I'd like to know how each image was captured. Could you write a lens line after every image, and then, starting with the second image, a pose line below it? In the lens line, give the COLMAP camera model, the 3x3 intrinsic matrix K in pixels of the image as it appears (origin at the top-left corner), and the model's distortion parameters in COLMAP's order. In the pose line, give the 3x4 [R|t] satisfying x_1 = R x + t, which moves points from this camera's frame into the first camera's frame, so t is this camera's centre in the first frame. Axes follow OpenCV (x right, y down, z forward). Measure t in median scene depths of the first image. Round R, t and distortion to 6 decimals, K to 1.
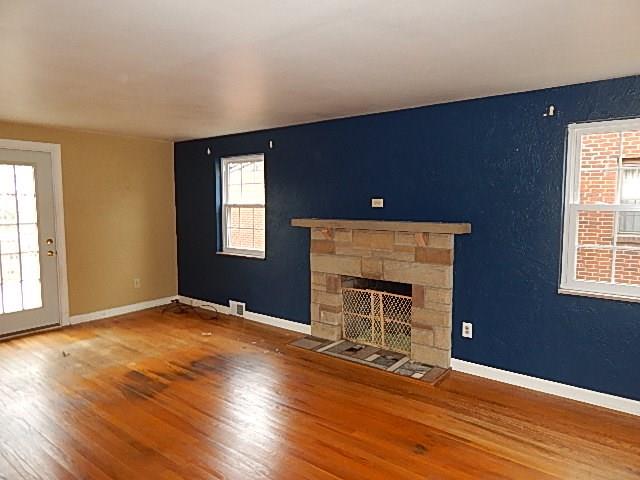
lens RADIAL K [[425.5, 0, 320.0], [0, 425.5, 240.0], [0, 0, 1]] dist [-0.001736, -0.000036]
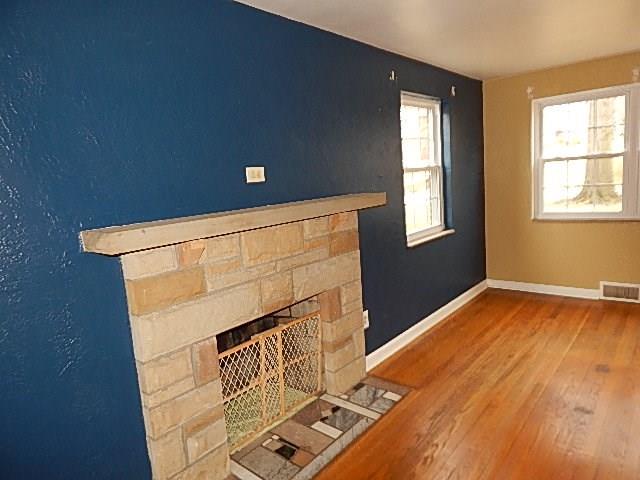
lens RADIAL K [[424.8, 0, 320.0], [0, 424.8, 240.0], [0, 0, 1]] dist [0.037780, -0.000314]
pose [[0.024319, -0.153716, 0.987816, -0.447605], [0.149670, 0.977531, 0.148431, -0.079411], [-0.988437, 0.144237, 0.046779, 0.974377]]
